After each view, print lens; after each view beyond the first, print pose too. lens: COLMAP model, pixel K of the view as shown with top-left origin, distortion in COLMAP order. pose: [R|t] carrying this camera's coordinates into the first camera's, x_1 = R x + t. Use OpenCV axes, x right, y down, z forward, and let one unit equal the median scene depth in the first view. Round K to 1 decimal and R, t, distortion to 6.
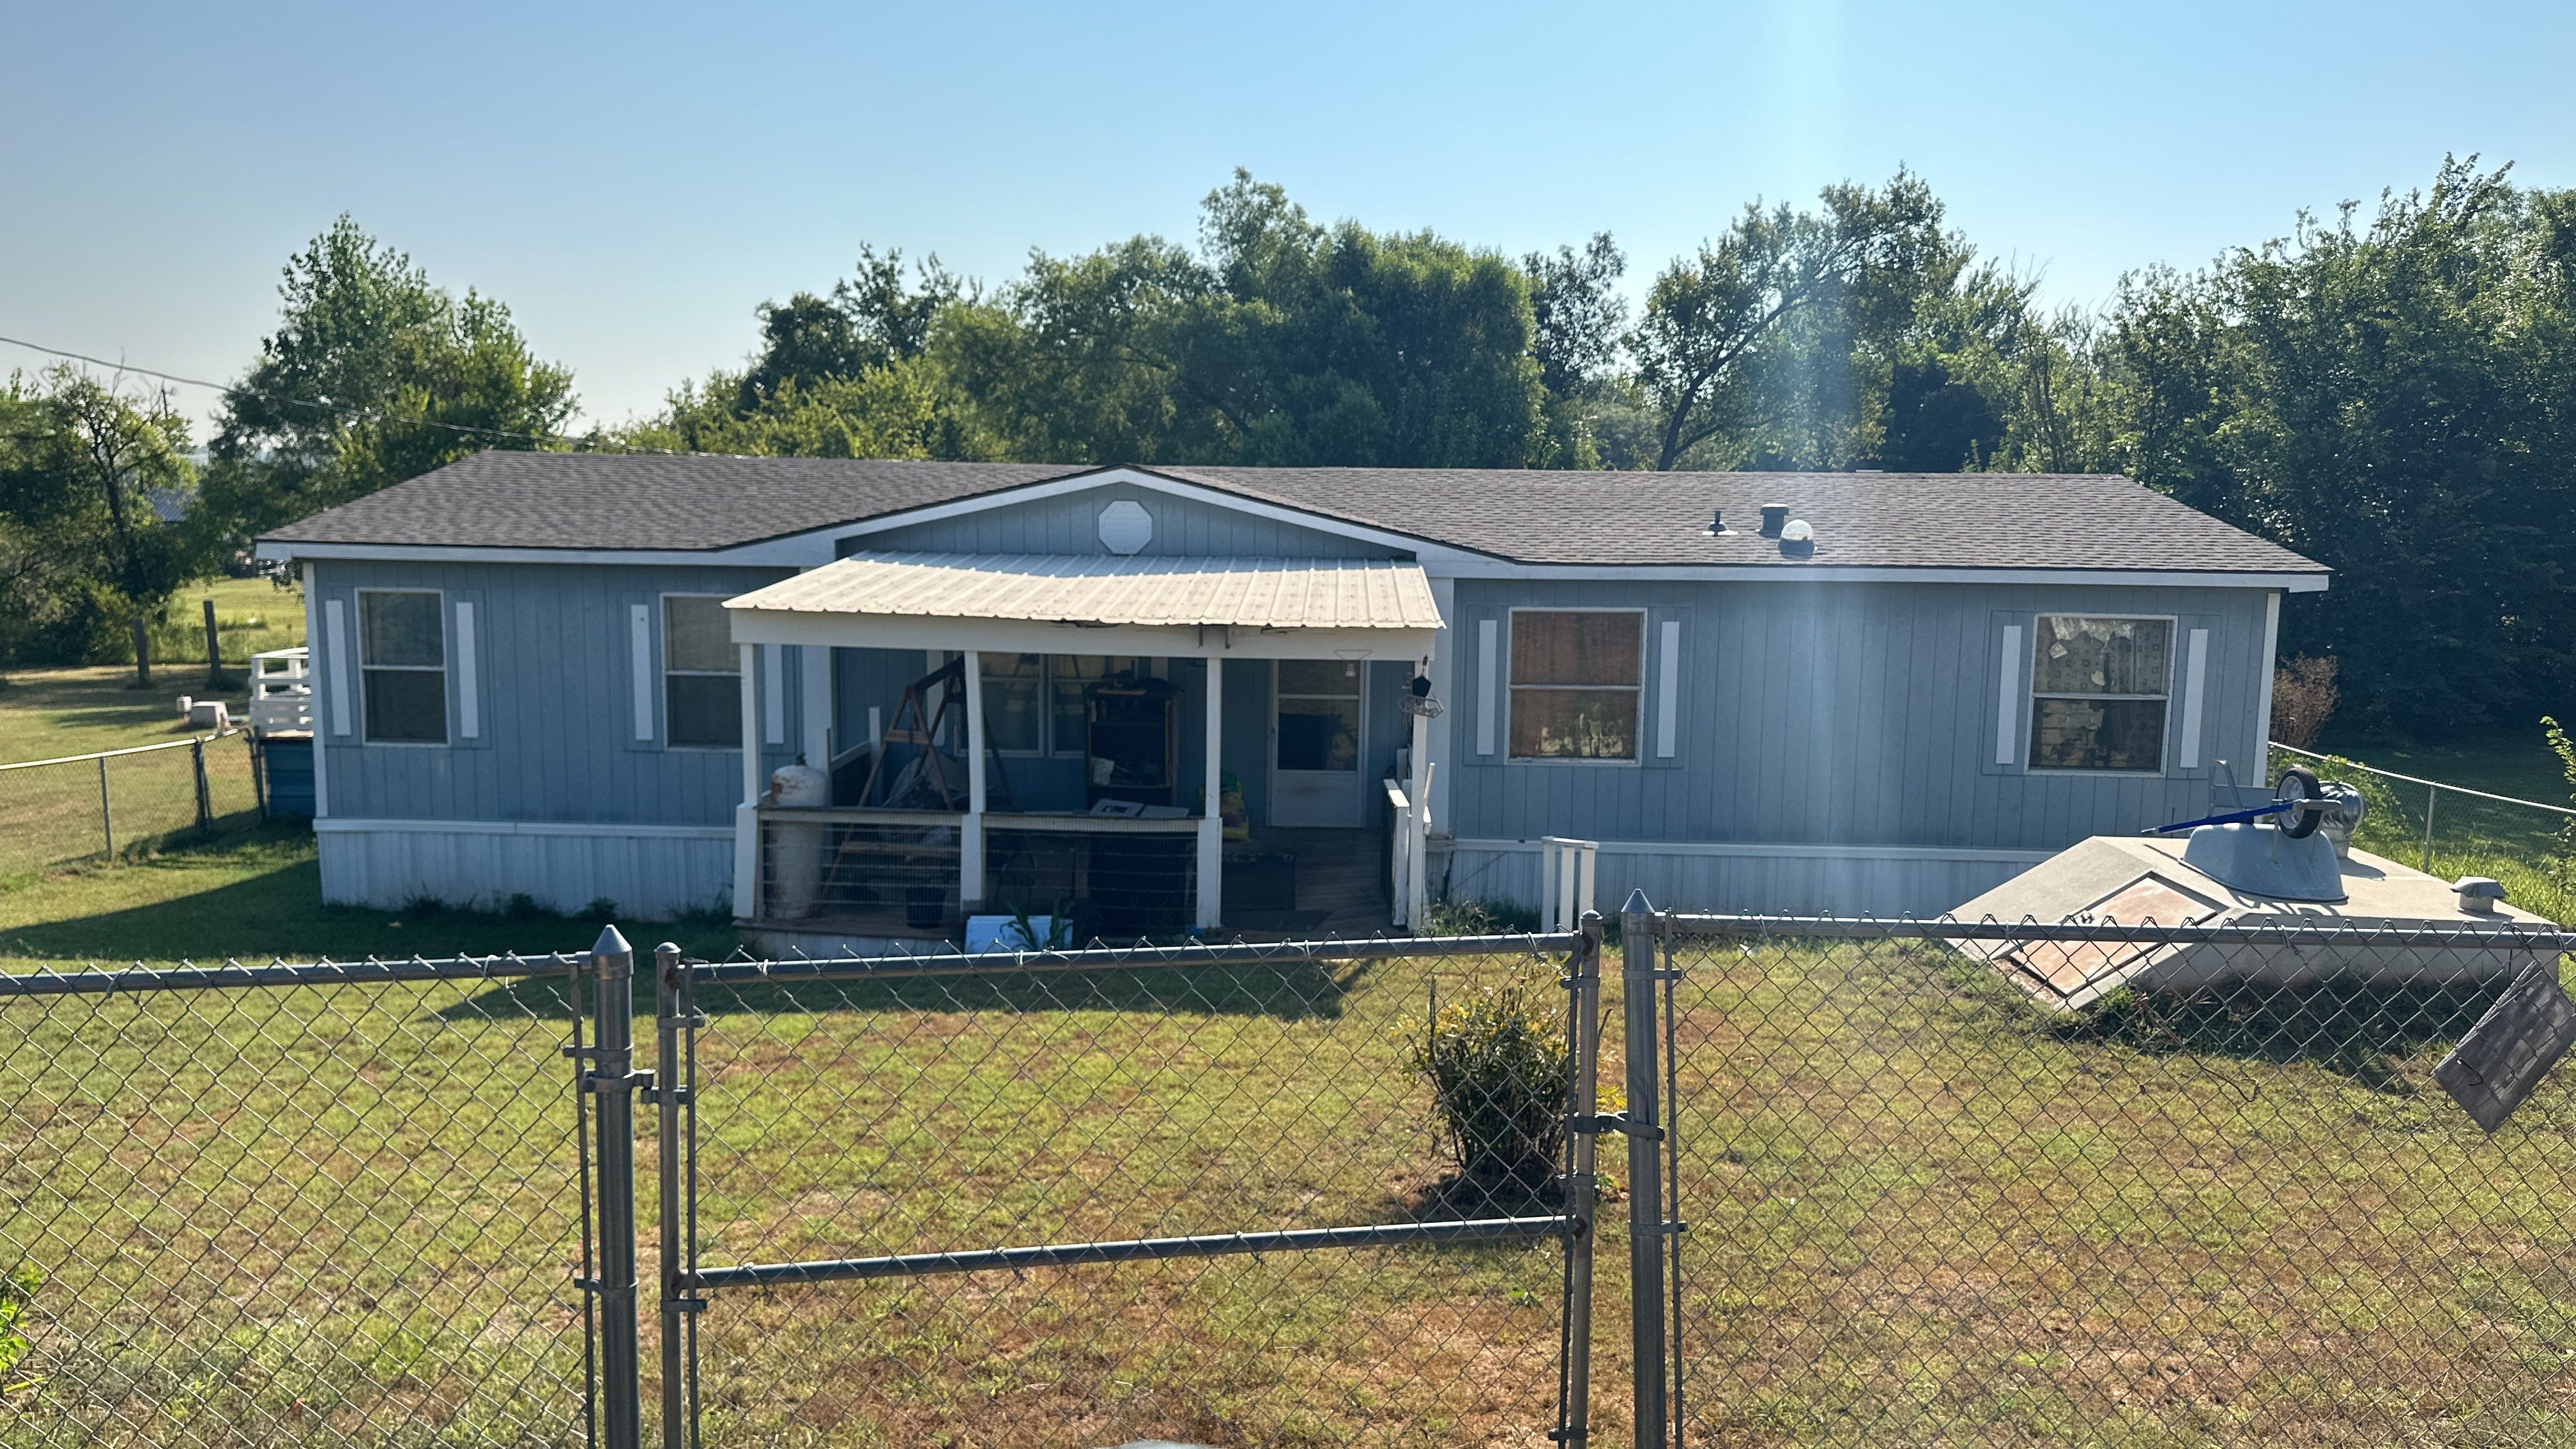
lens RADIAL K [[1804.6, 0, 1288.0], [0, 1804.6, 724.5], [0, 0, 1]] dist [0.116318, -0.193414]
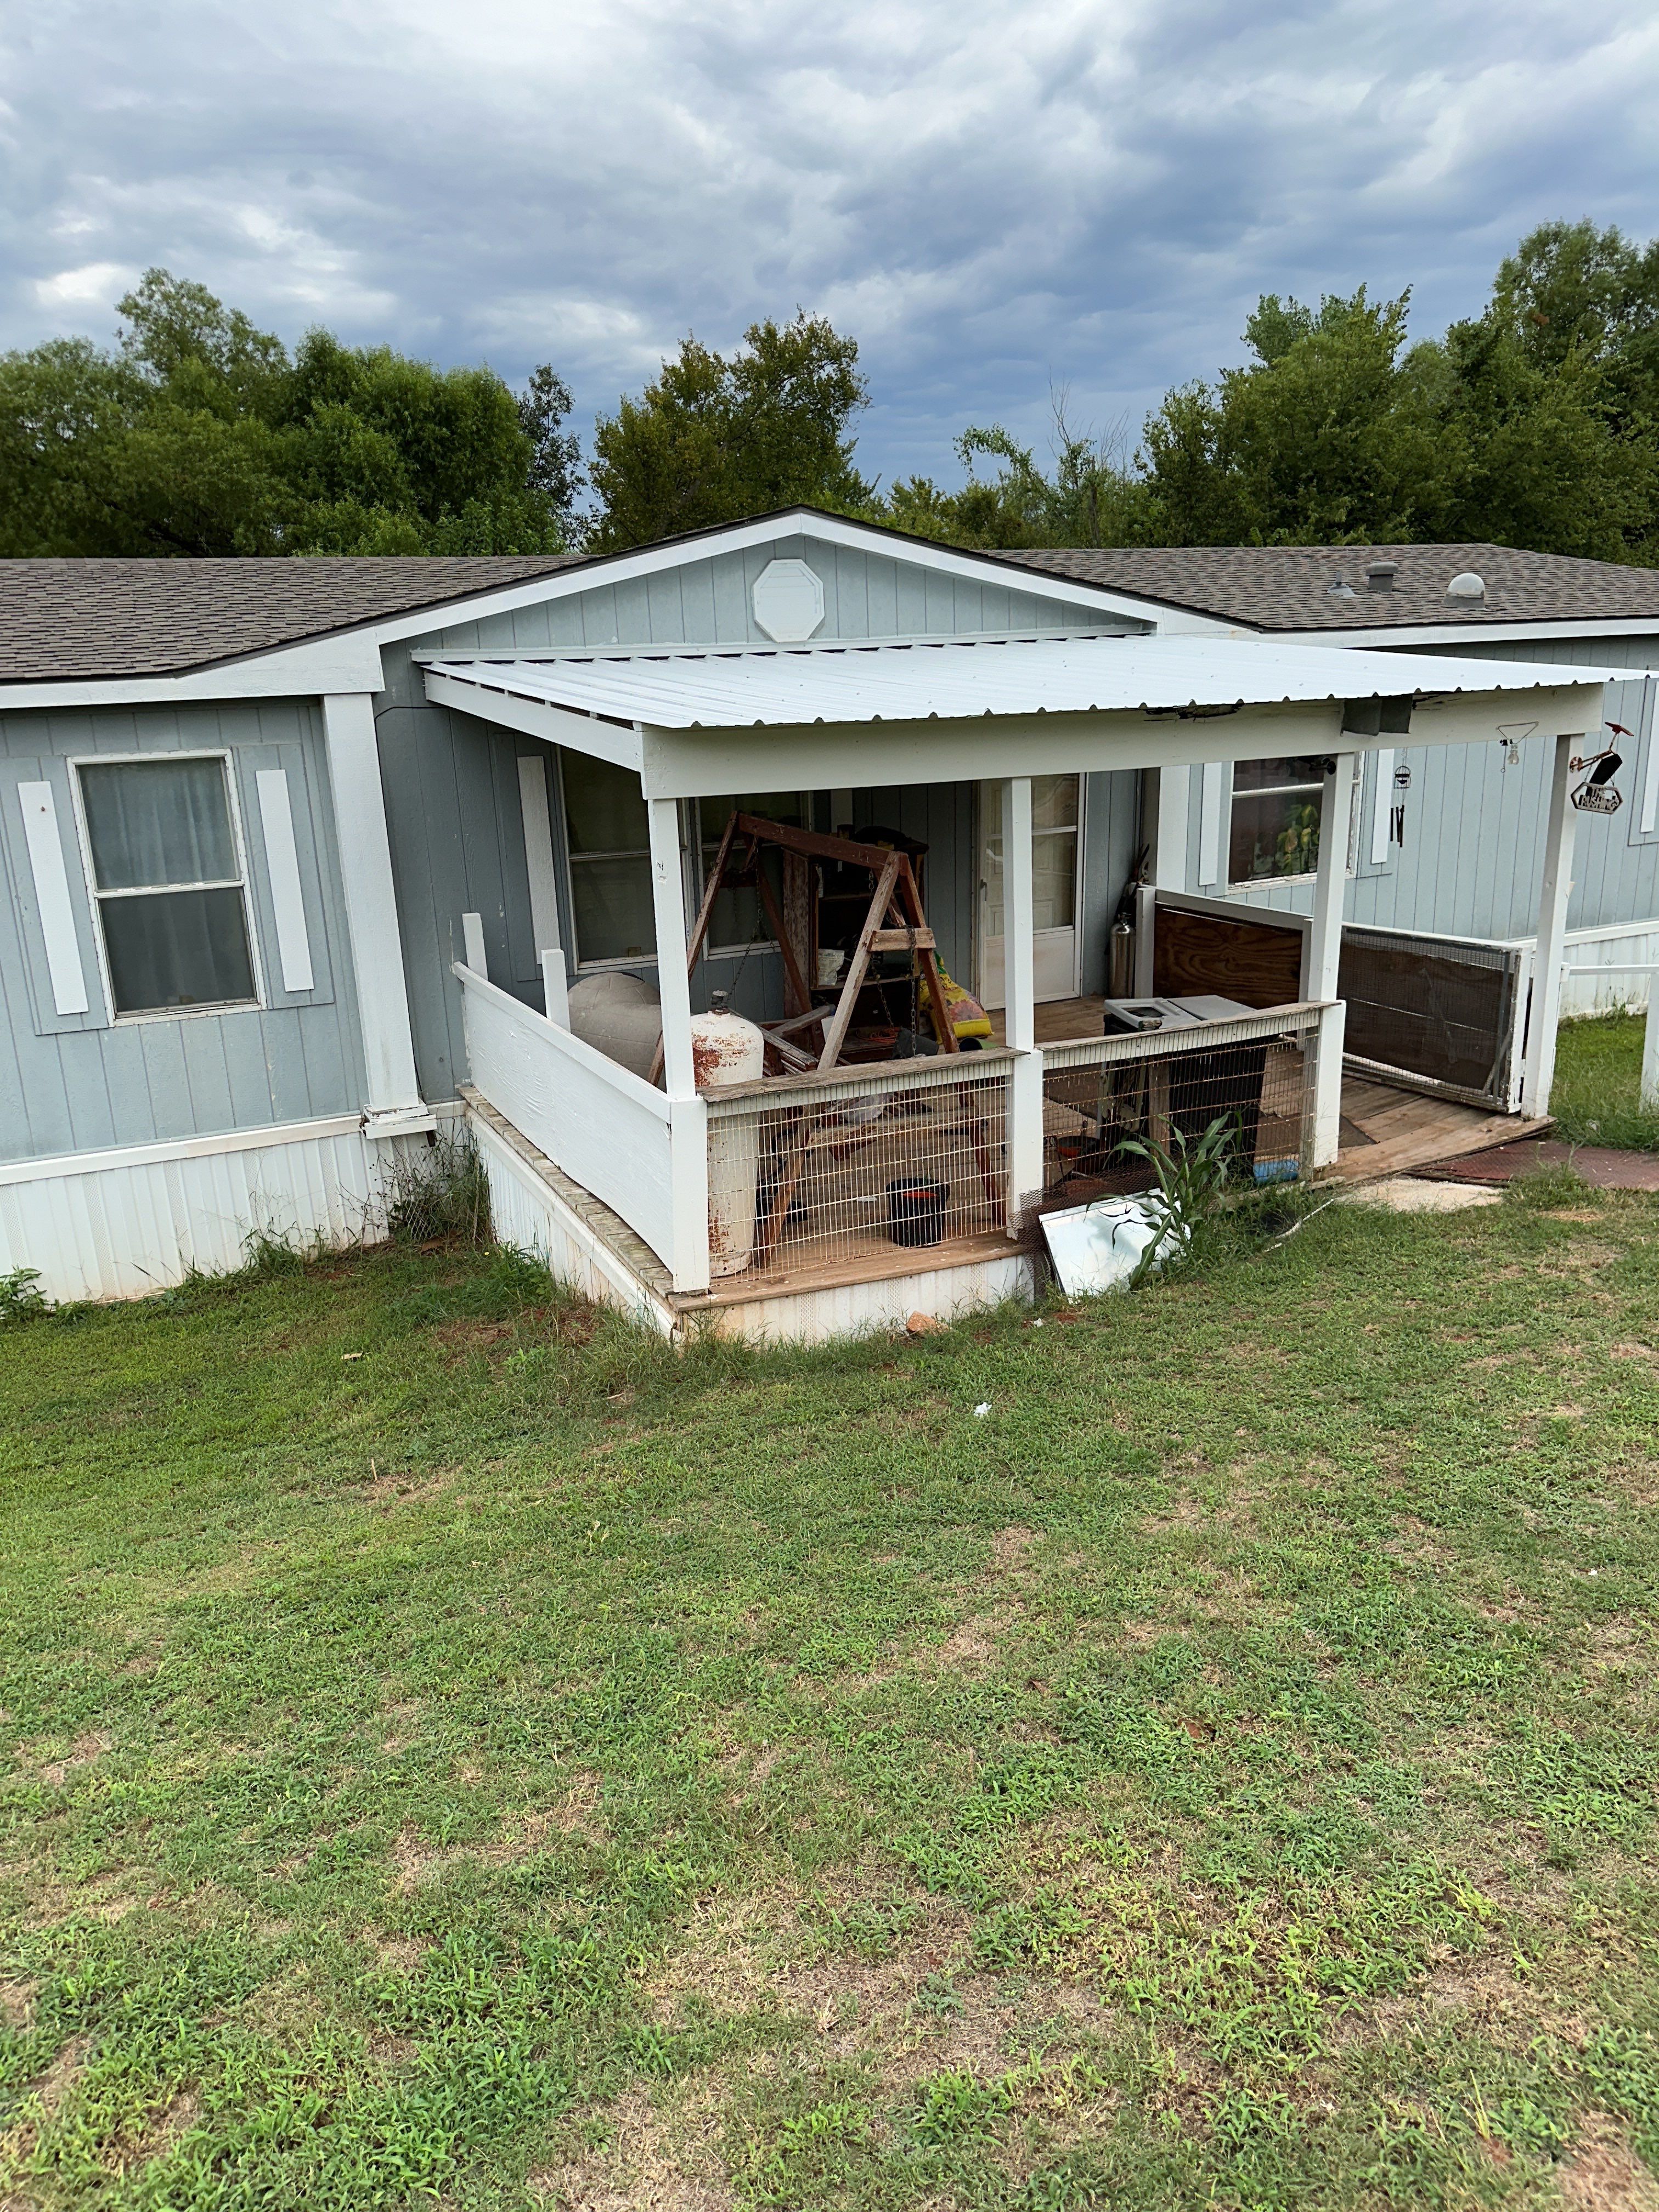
lens RADIAL K [[1606.8, 0, 829.5], [0, 1606.8, 1106.0], [0, 0, 1]] dist [0.003035, -0.012932]
pose [[0.871144, -0.173117, 0.459499, -0.383514], [0.111686, 0.981119, 0.157899, -0.016605], [-0.478158, -0.086233, 0.874030, 0.424037]]
